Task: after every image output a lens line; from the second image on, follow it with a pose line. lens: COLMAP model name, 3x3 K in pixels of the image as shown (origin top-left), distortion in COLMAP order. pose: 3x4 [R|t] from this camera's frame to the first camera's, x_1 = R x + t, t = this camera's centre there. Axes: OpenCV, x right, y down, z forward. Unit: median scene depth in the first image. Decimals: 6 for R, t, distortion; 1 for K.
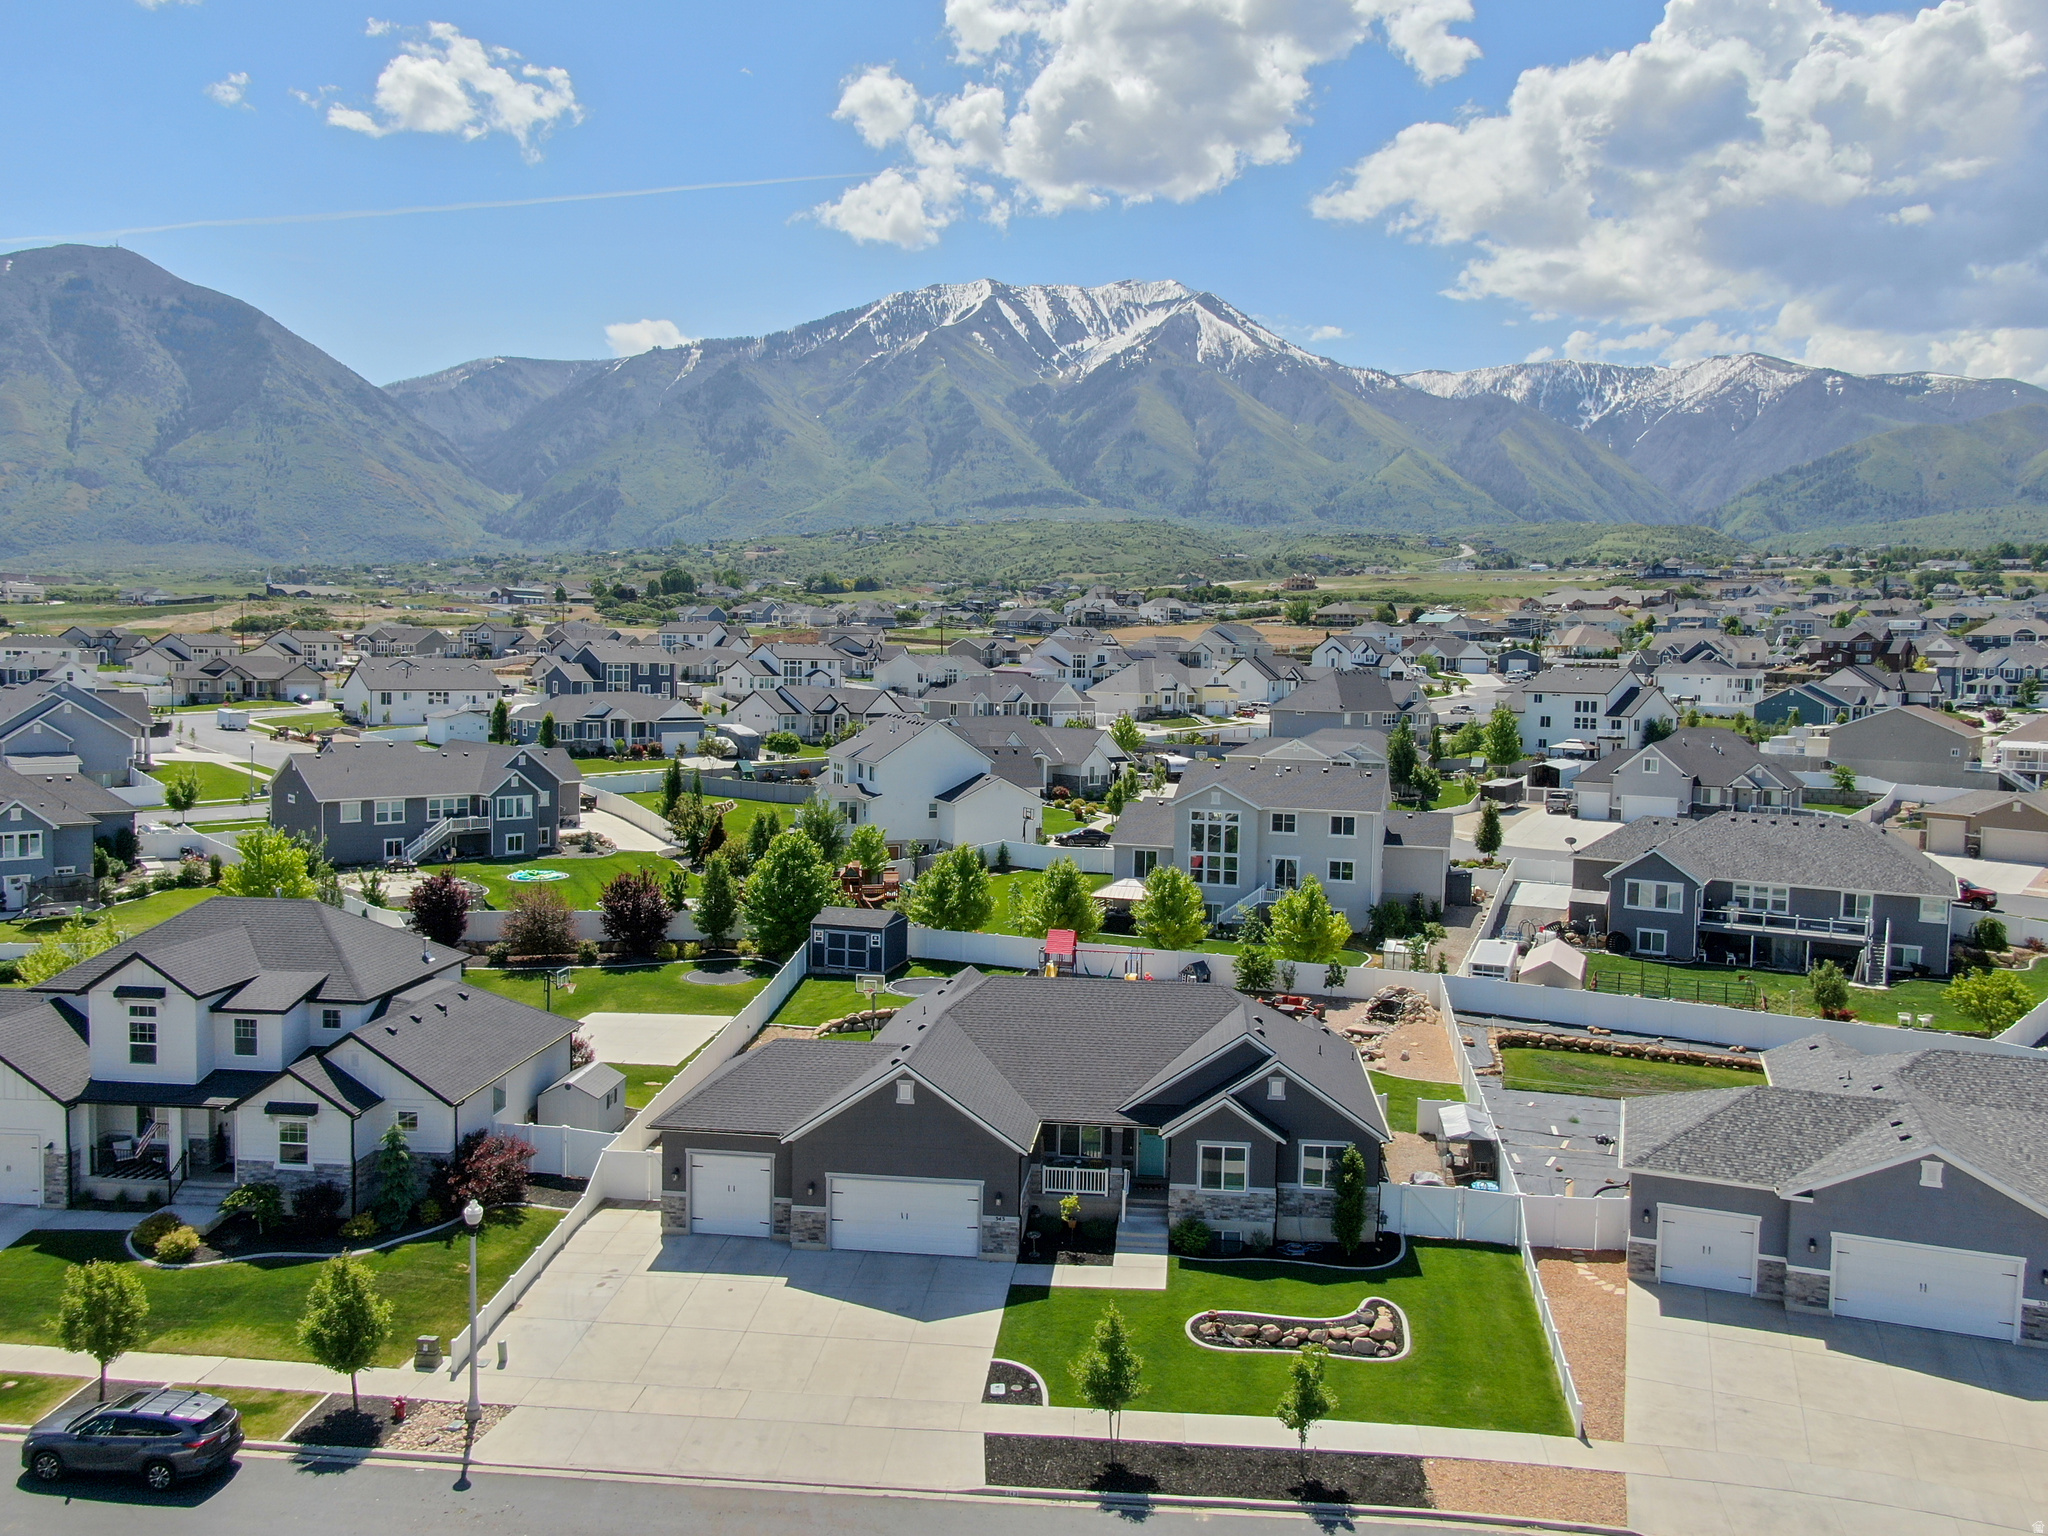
lens RADIAL K [[1539.2, 0, 1070.1], [0, 1539.2, 746.7], [0, 0, 1]] dist [-0.029325, 0.021704]
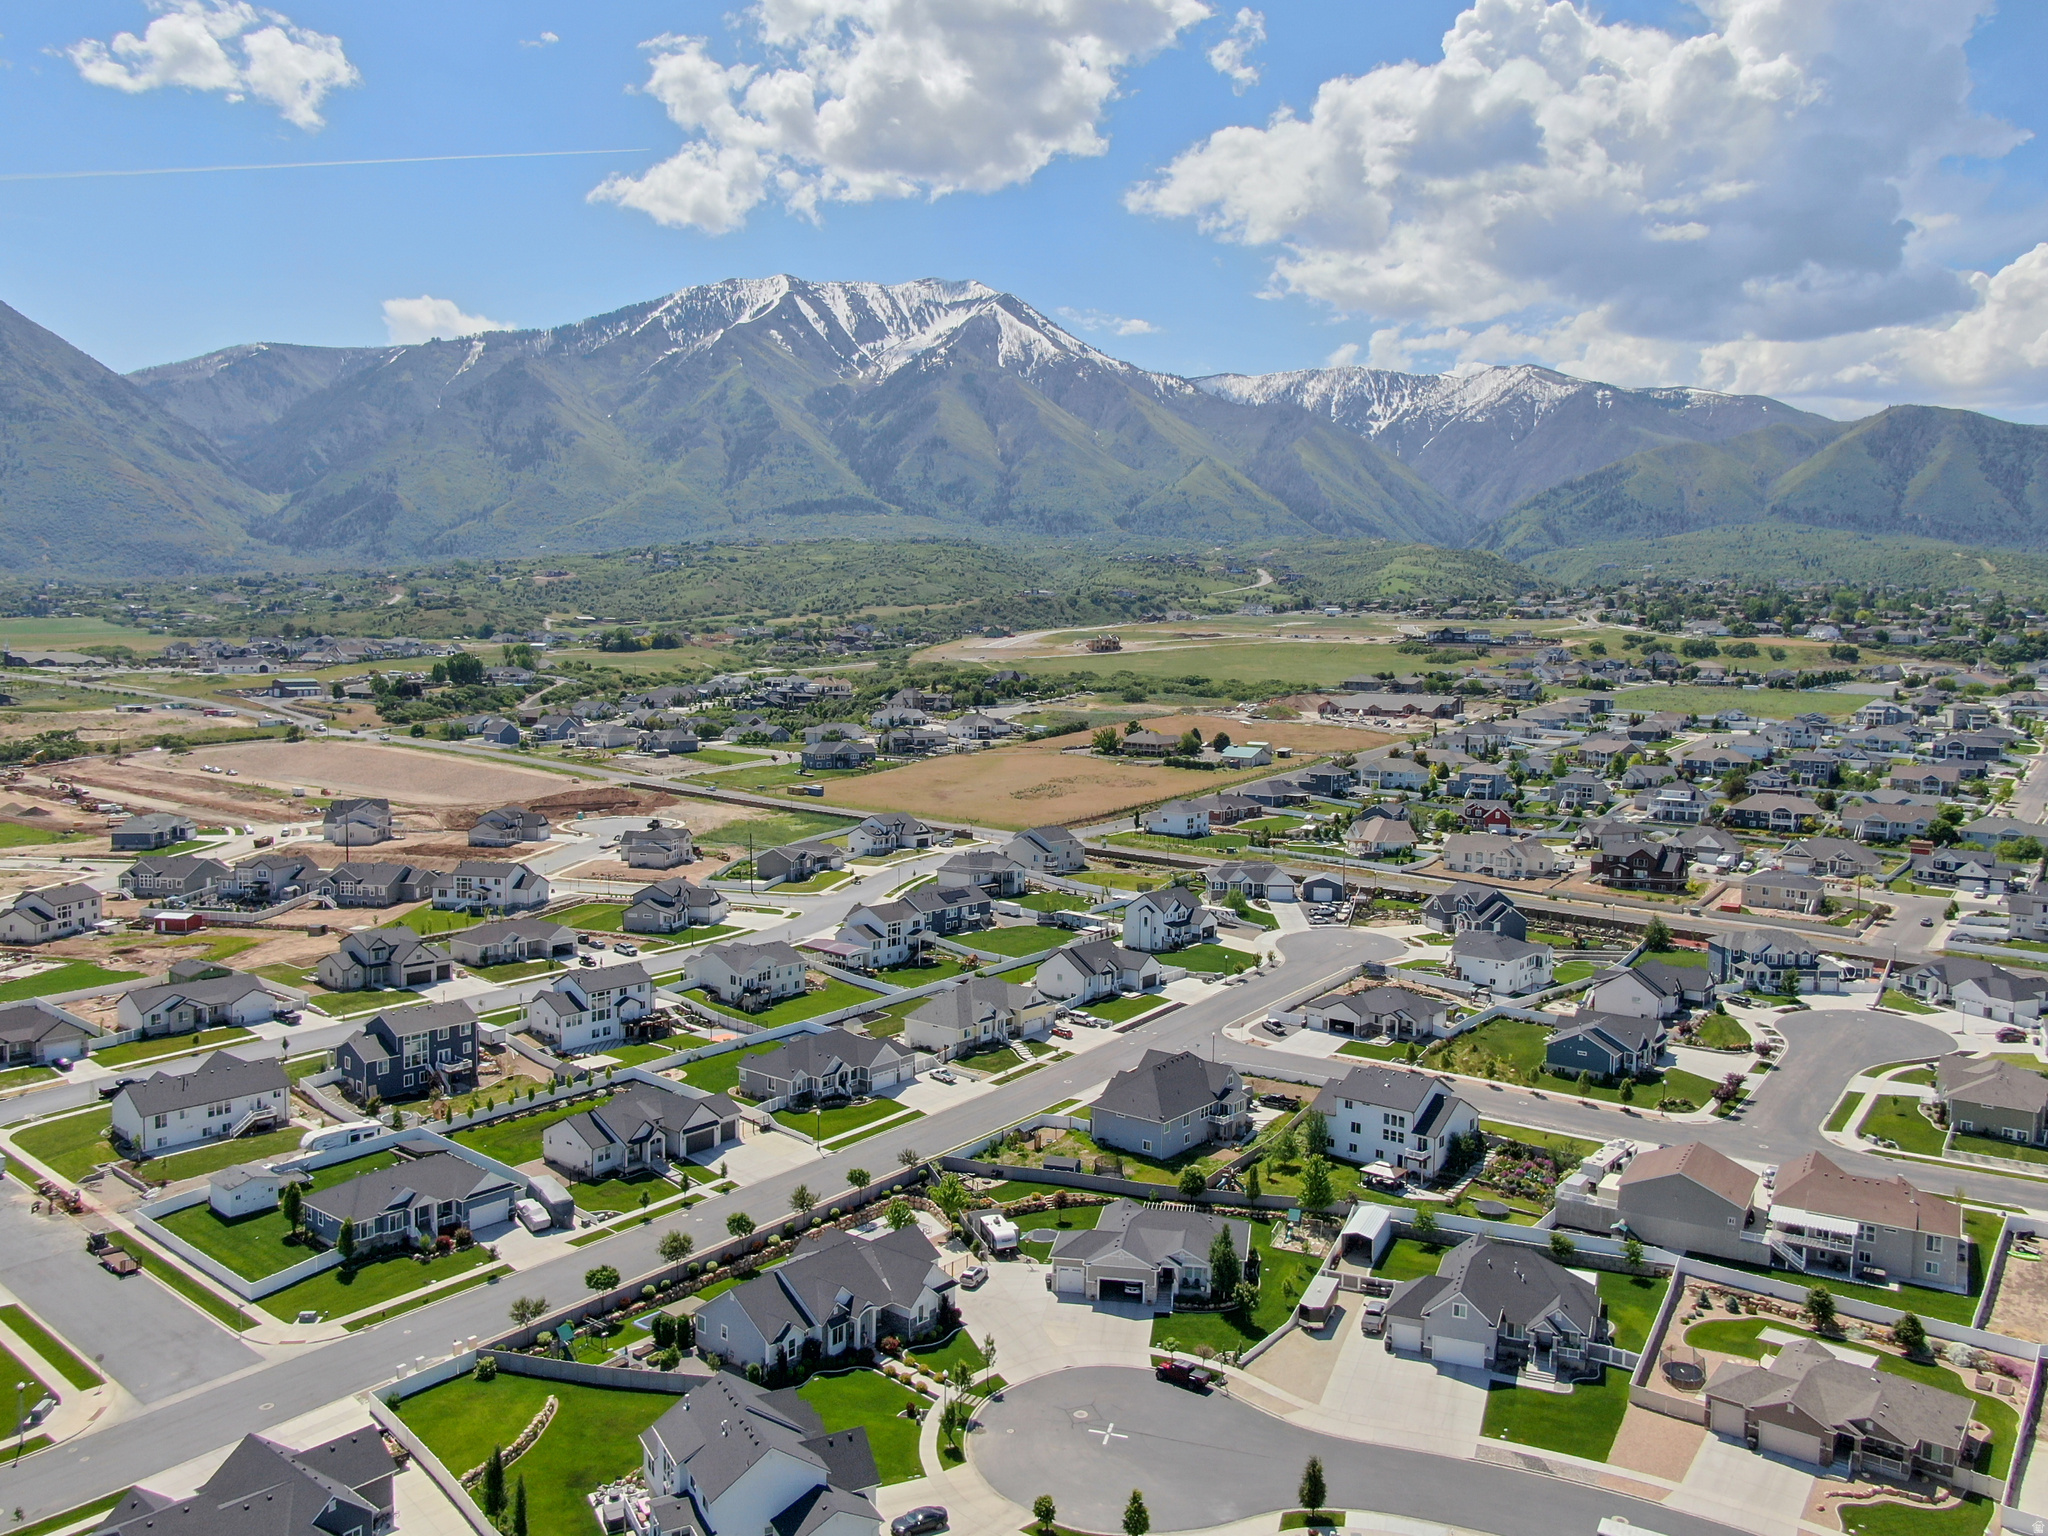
lens RADIAL K [[1539.2, 0, 1070.1], [0, 1539.2, 746.7], [0, 0, 1]] dist [-0.029325, 0.021704]
pose [[0.991874, -0.010442, 0.126798, -0.020096], [0.009542, 0.999925, 0.007708, -0.587722], [-0.126869, -0.006435, 0.991899, 0.000619]]
